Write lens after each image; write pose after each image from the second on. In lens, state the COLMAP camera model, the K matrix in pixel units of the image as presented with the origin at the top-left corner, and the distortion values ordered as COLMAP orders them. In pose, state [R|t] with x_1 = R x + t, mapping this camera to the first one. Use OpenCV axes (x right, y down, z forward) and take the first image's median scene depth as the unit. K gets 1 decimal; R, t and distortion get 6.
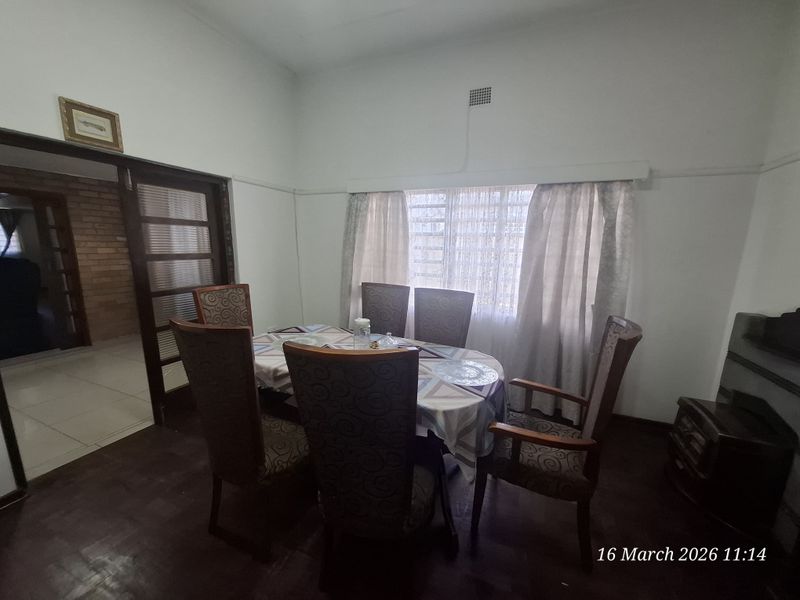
lens RADIAL K [[316.5, 0, 399.0], [0, 316.5, 302.7], [0, 0, 1]] dist [-0.004002, -0.000311]
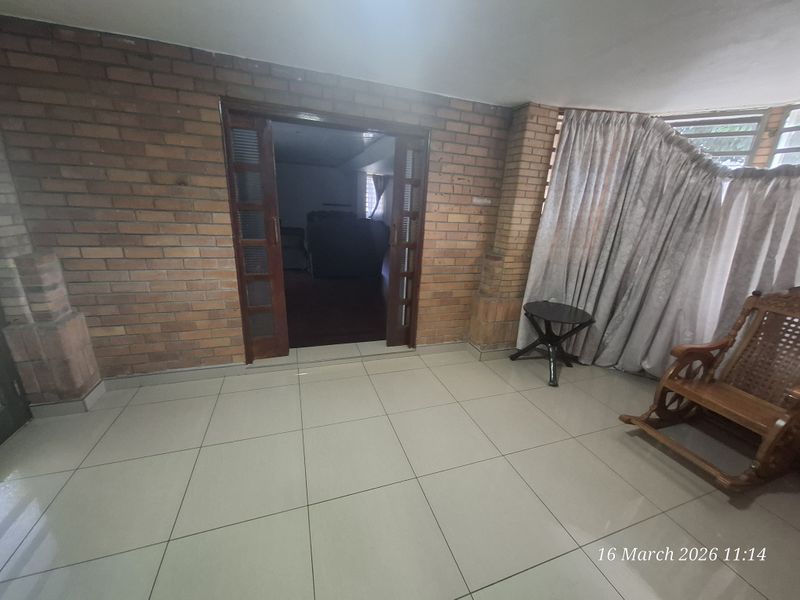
lens RADIAL K [[316.5, 0, 400.7], [0, 316.5, 302.4], [0, 0, 1]] dist [-0.004002, -0.000311]
pose [[0.673566, 0.241061, -0.698712, -0.504330], [-0.179690, 0.970366, 0.161561, -0.079729], [0.716952, 0.016730, 0.696921, 0.455019]]
